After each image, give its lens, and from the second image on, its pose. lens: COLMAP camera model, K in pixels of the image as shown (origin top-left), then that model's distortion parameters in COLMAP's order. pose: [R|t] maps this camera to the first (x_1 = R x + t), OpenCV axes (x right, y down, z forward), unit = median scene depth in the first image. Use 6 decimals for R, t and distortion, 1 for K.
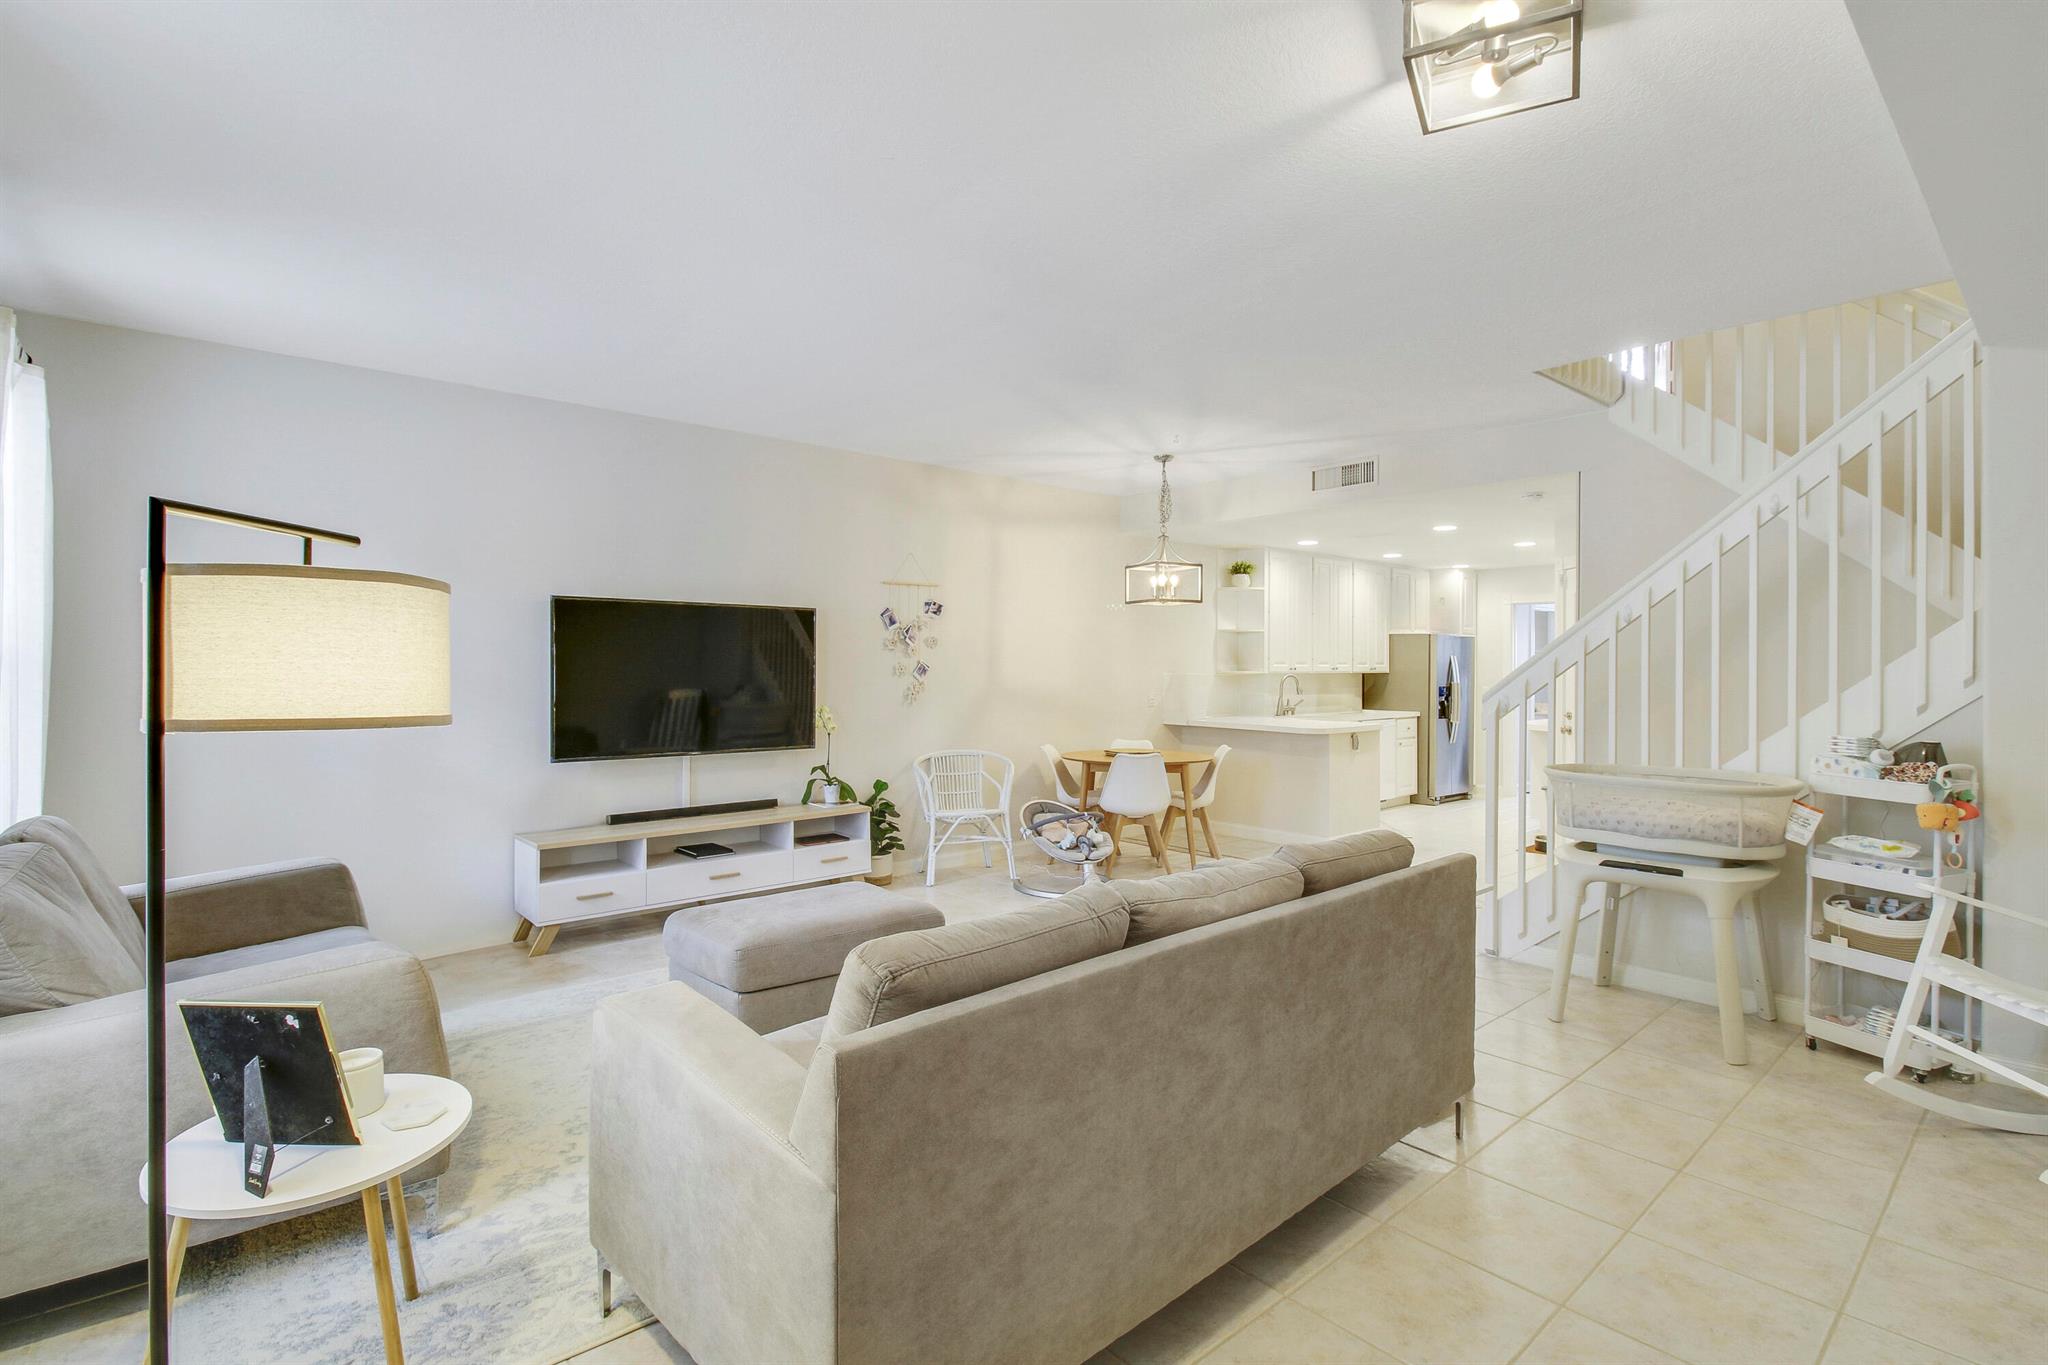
lens RADIAL K [[979.7, 0, 1032.8], [0, 979.7, 671.9], [0, 0, 1]] dist [-0.009508, -0.001356]
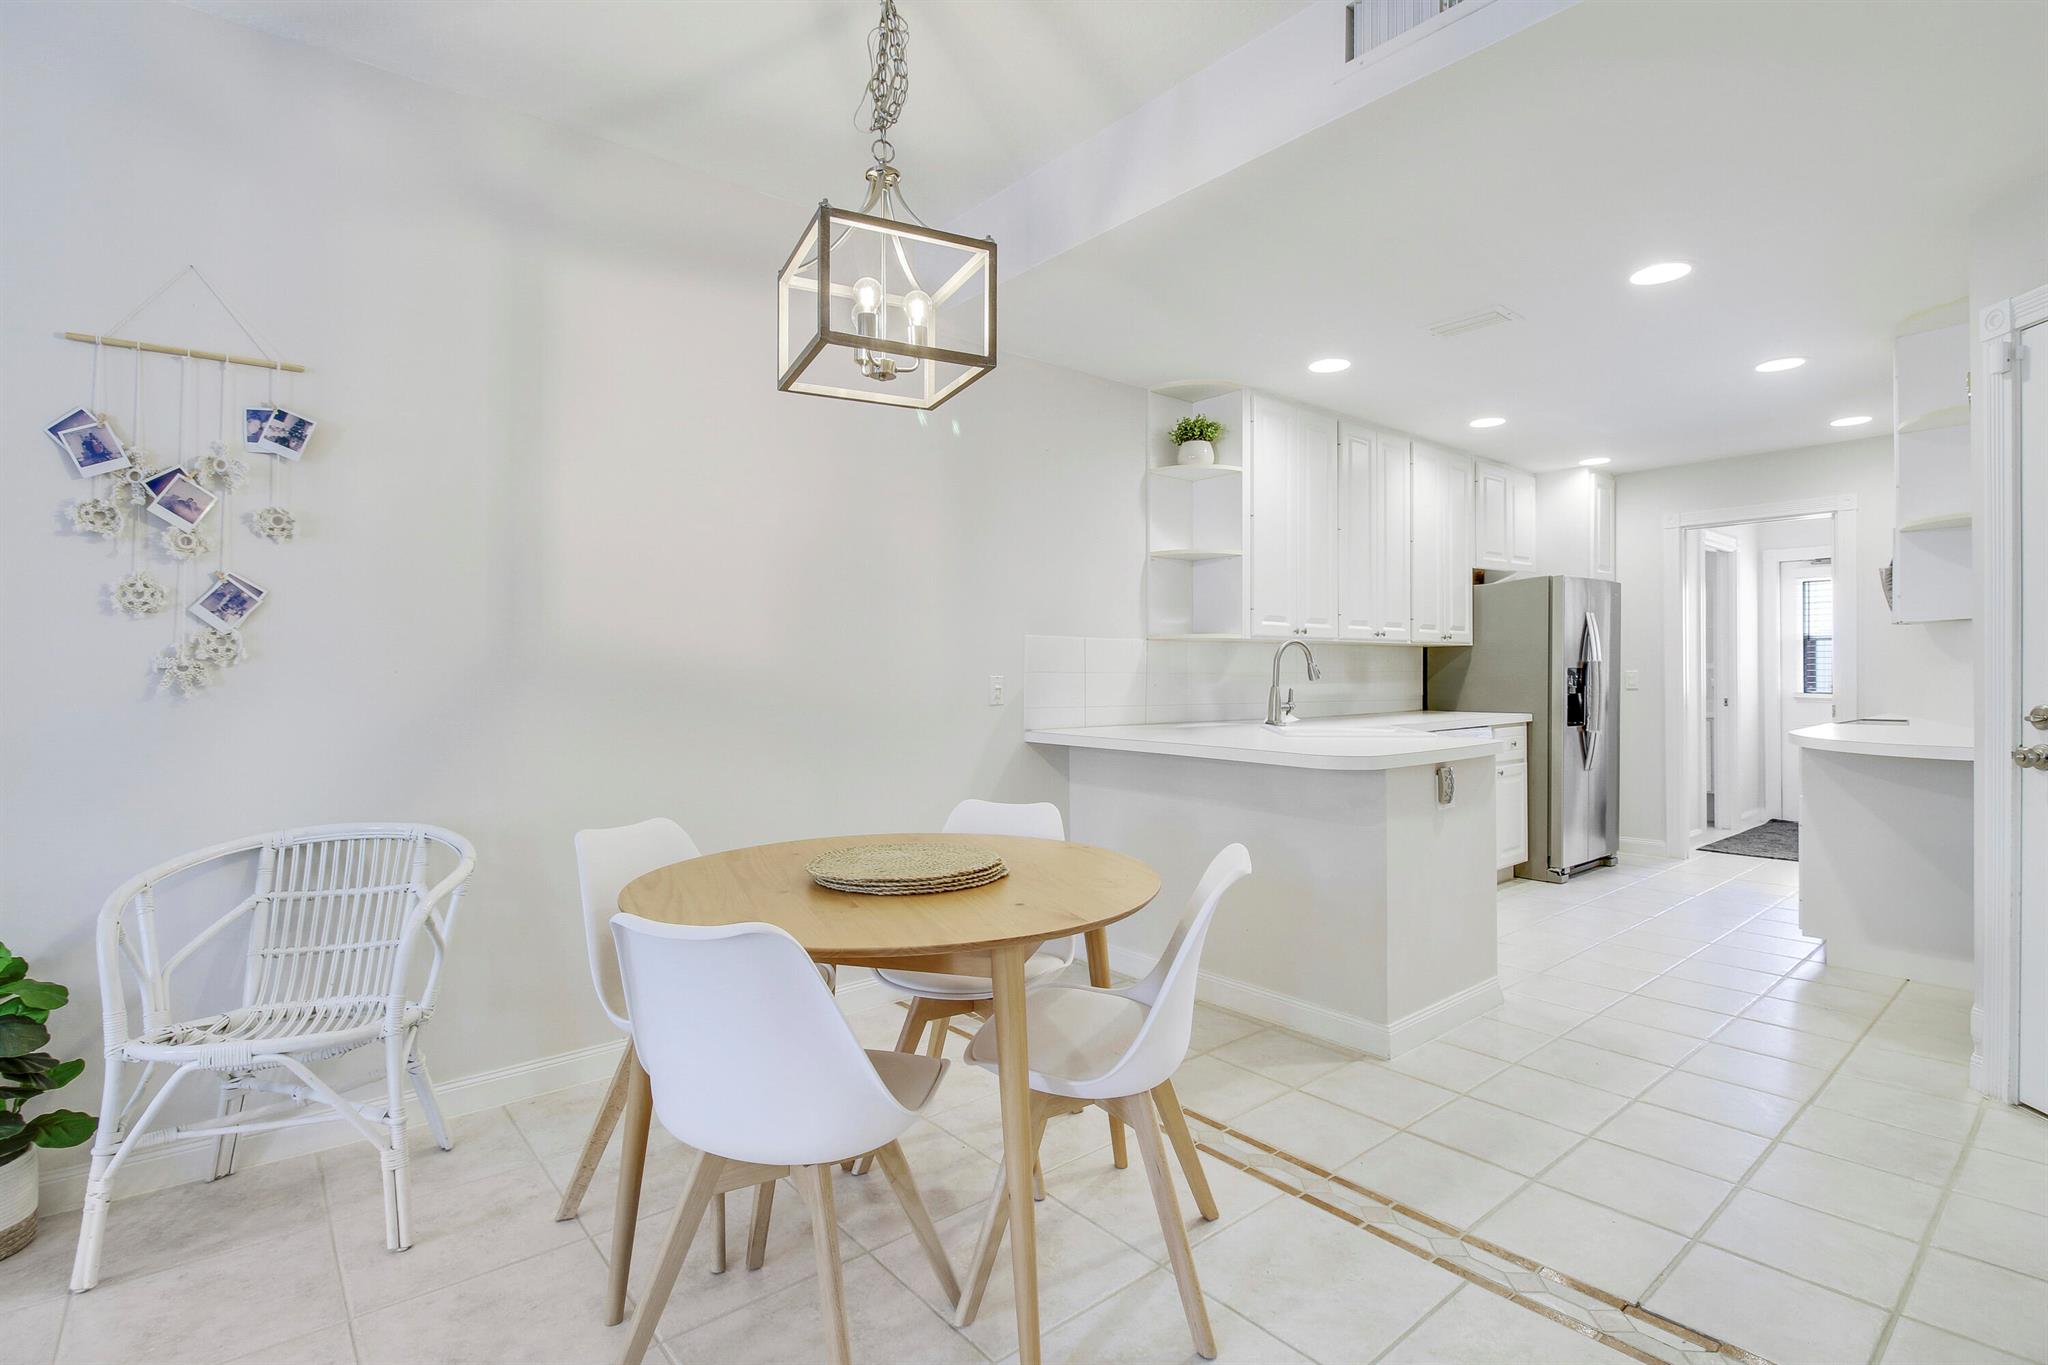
lens RADIAL K [[979.7, 0, 1025.7], [0, 979.7, 679.3], [0, 0, 1]] dist [-0.009508, -0.001356]
pose [[0.999761, -0.004814, -0.021326, 0.135307], [0.004871, 0.999985, 0.002632, 0.020484], [0.021313, -0.002736, 0.999769, 0.493595]]
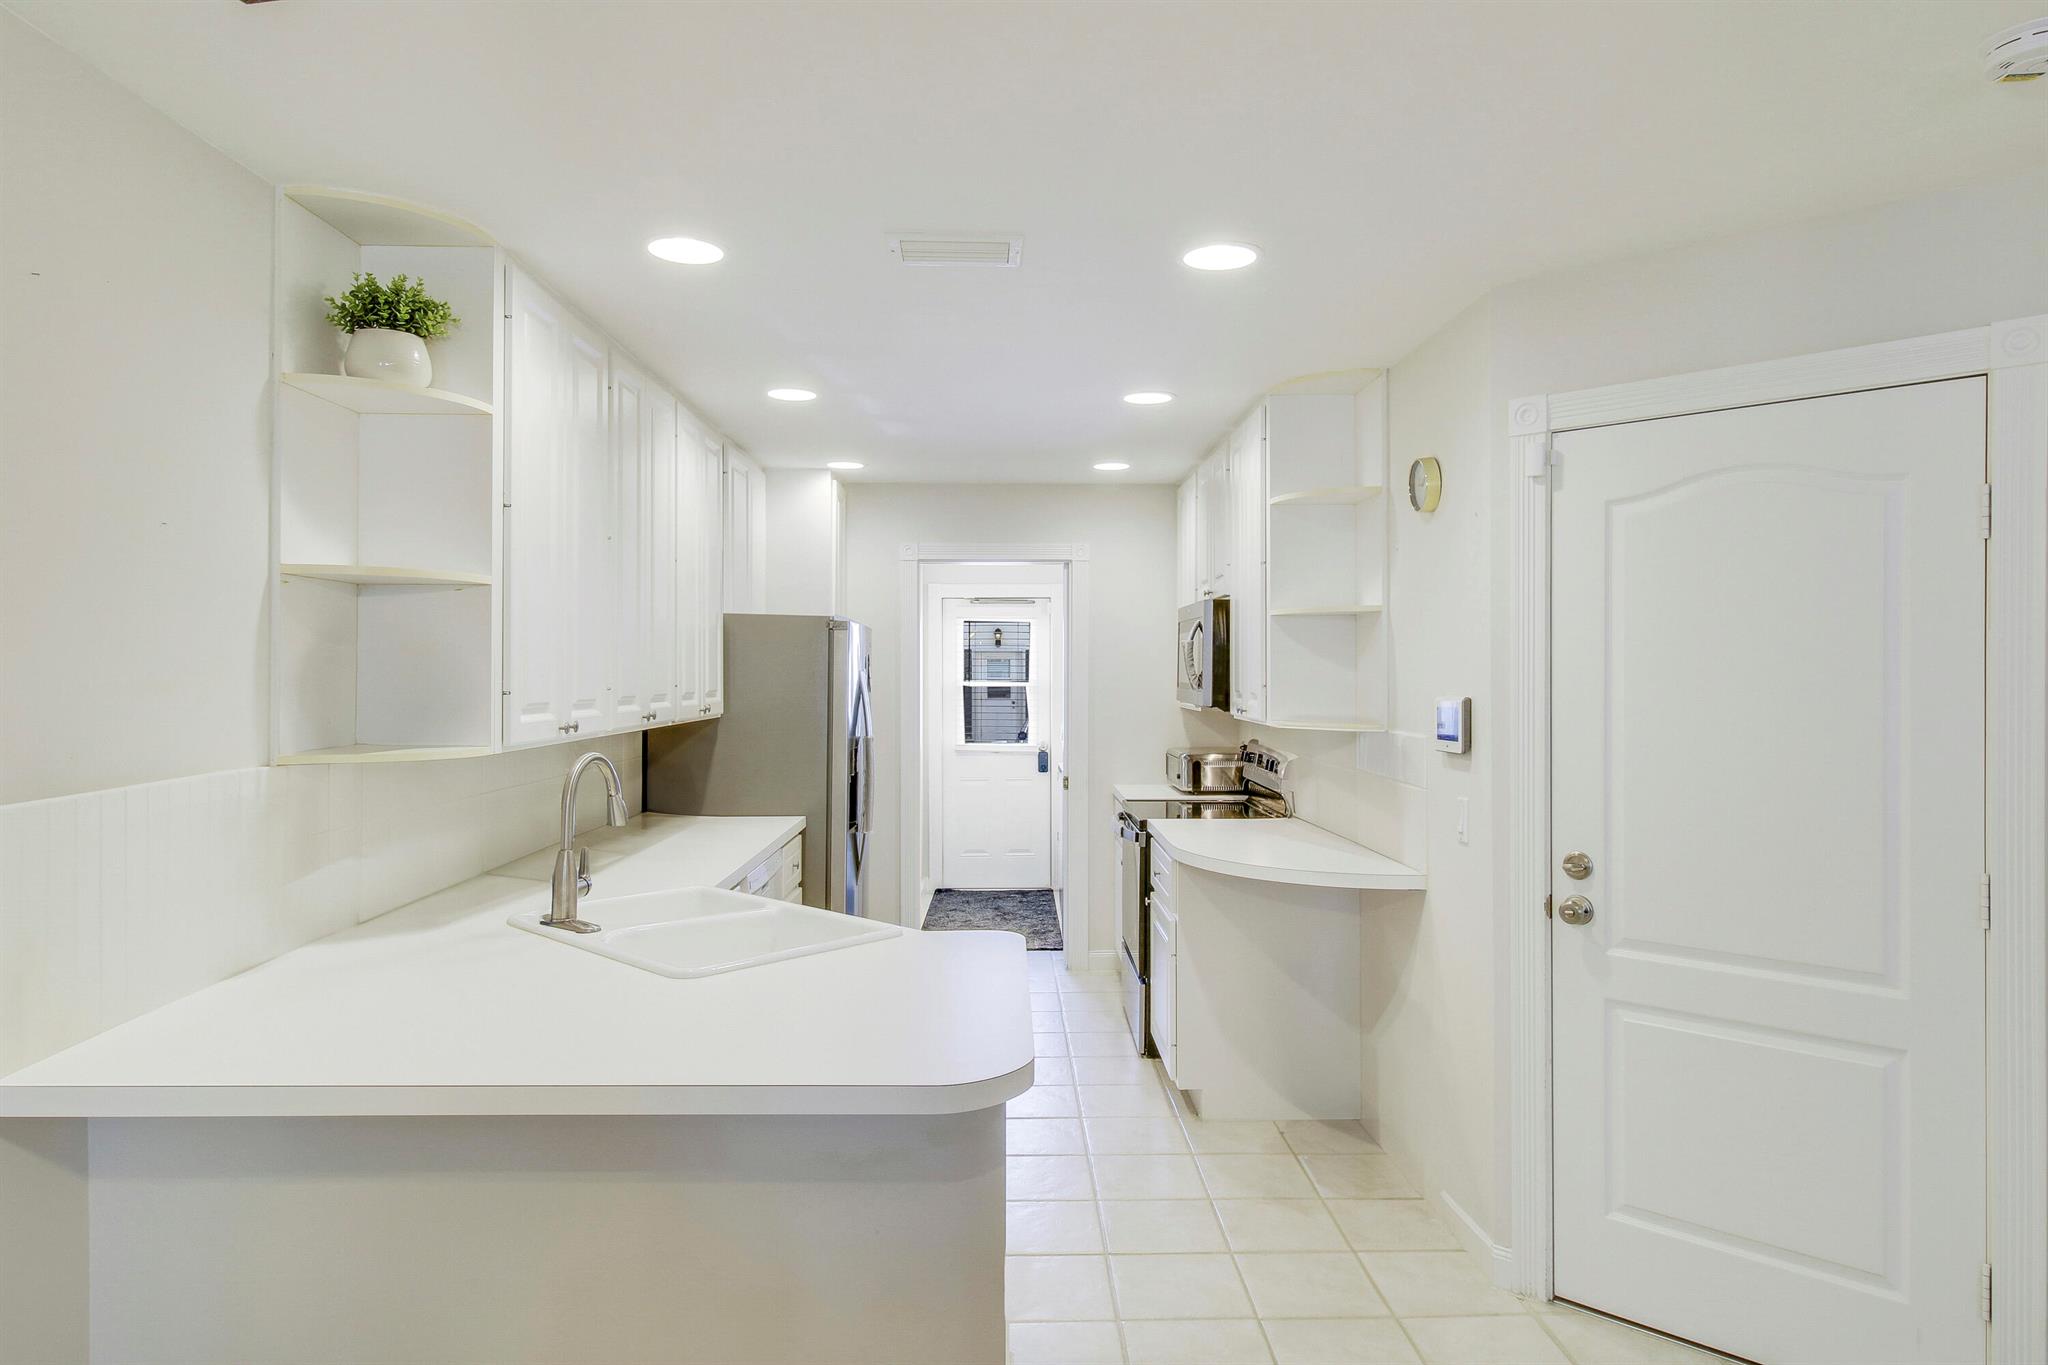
lens RADIAL K [[1224.5, 0, 1036.1], [0, 1224.5, 665.0], [0, 0, 1]] dist [-0.007982, -0.001749]
pose [[0.626989, 0.001695, 0.779026, 0.082937], [0.001652, 0.999992, -0.003505, -0.019854], [-0.779026, 0.003485, 0.626982, 0.698516]]
